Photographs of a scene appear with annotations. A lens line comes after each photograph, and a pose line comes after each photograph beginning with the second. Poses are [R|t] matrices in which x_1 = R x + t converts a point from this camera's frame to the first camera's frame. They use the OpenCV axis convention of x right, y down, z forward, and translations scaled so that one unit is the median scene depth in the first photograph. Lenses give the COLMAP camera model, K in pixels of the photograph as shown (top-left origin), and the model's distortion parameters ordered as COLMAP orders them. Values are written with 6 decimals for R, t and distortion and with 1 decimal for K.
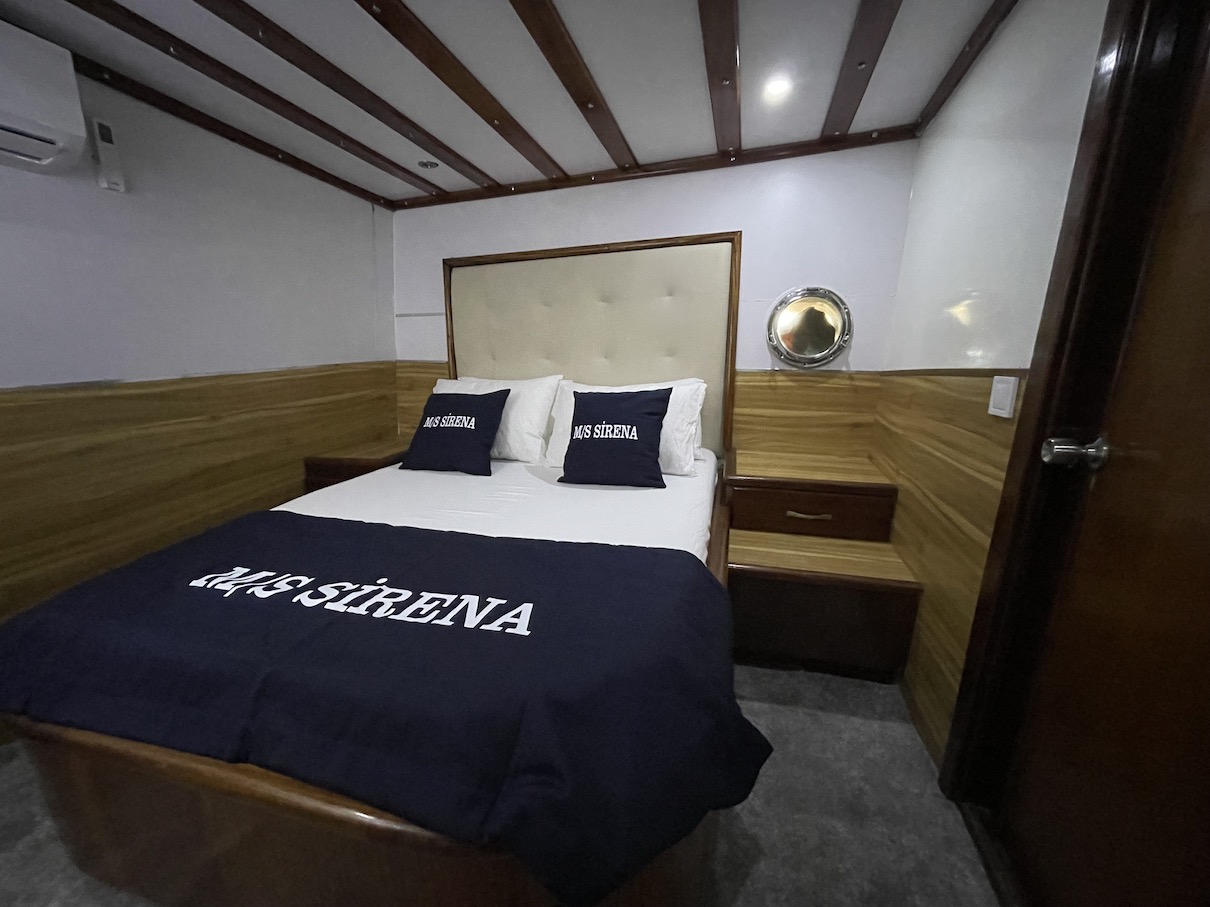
lens RADIAL K [[486.1, 0, 611.2], [0, 486.1, 451.4], [0, 0, 1]] dist [-0.006752, 0.000806]
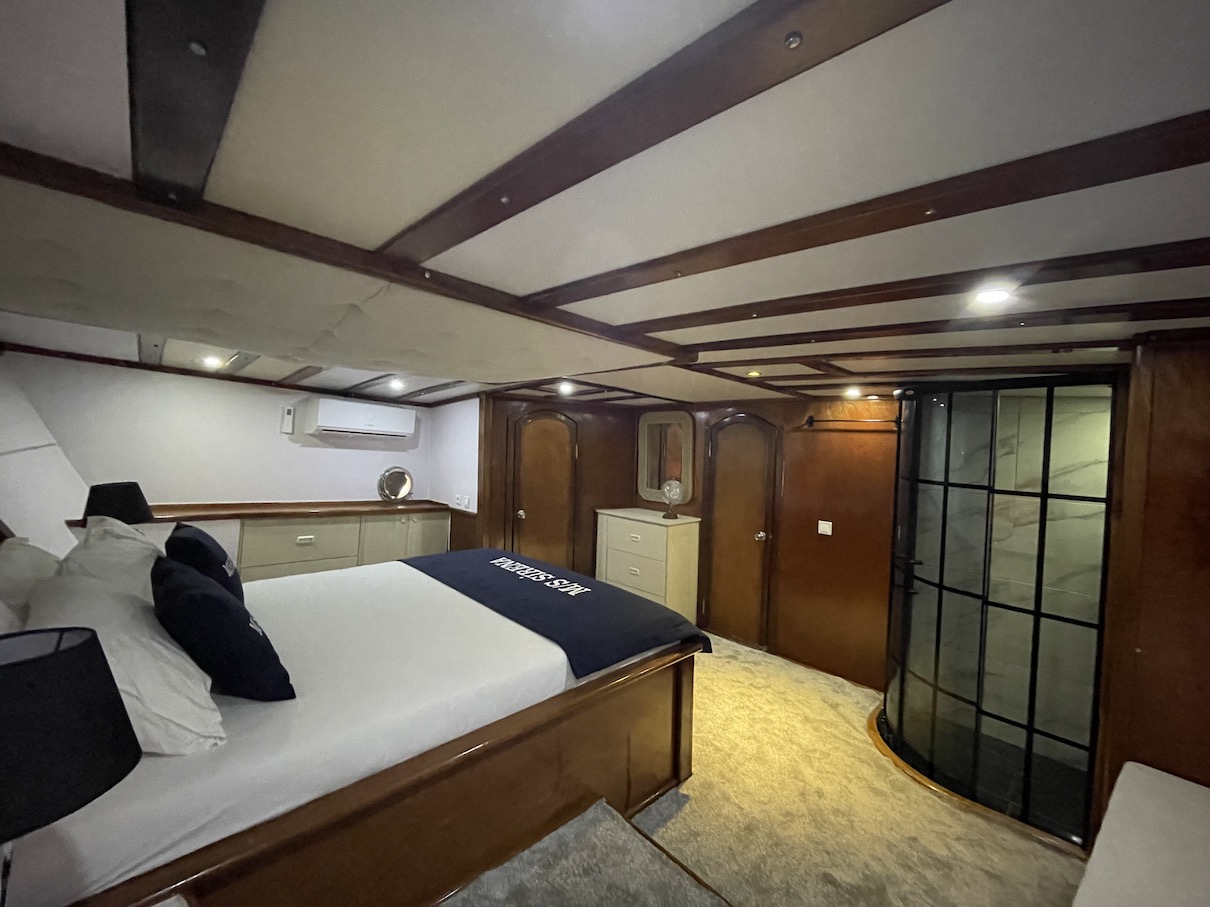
lens RADIAL K [[486.1, 0, 603.4], [0, 486.1, 453.6], [0, 0, 1]] dist [-0.006752, 0.000806]
pose [[-0.844984, -0.019491, 0.534436, -1.674841], [0.096203, 0.977494, 0.187754, -0.586526], [-0.526067, 0.210063, -0.824091, 2.131255]]
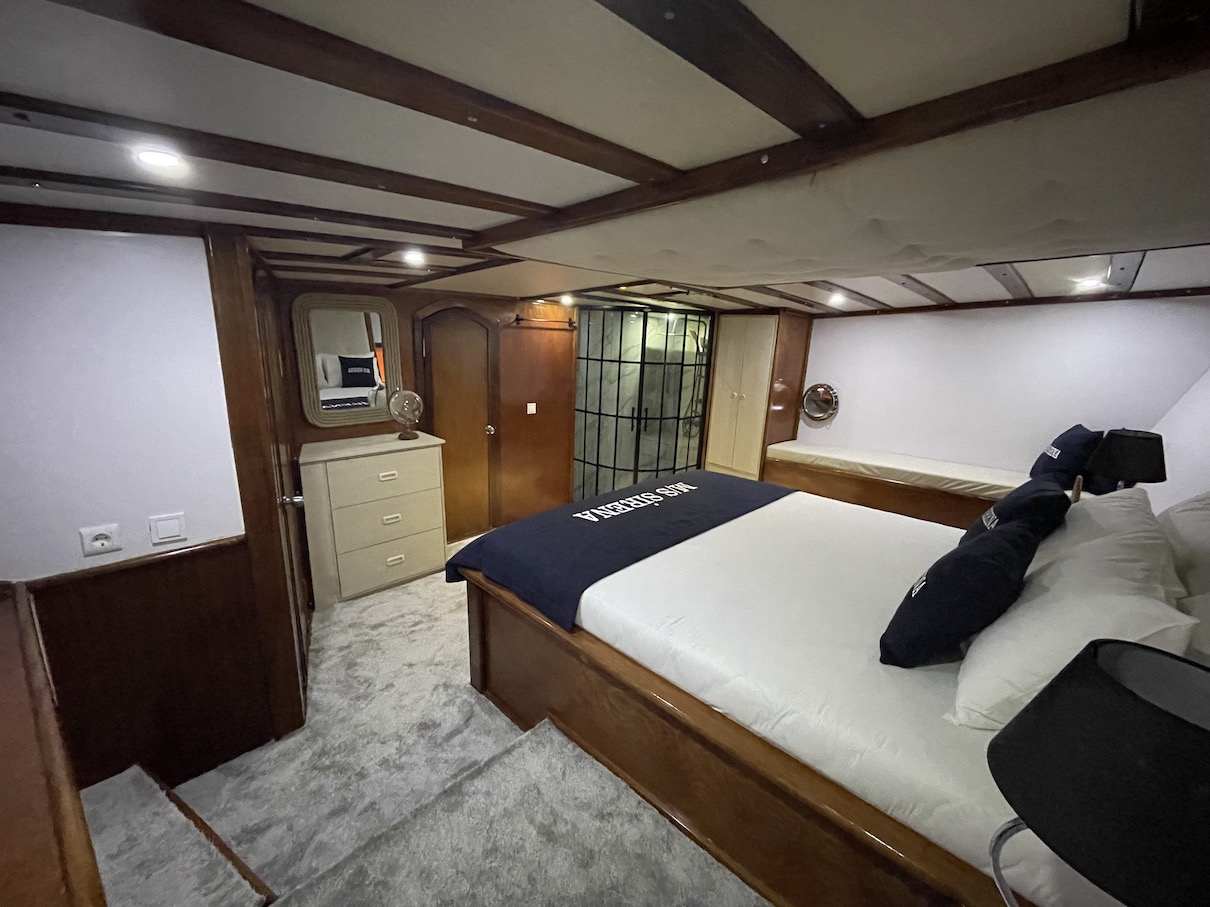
lens RADIAL K [[486.1, 0, 604.1], [0, 486.1, 453.5], [0, 0, 1]] dist [-0.006752, 0.000806]
pose [[-0.513233, 0.207475, -0.832794, 1.169650], [-0.192380, 0.917838, 0.347222, -0.542866], [0.836410, 0.338419, -0.431151, 1.378970]]
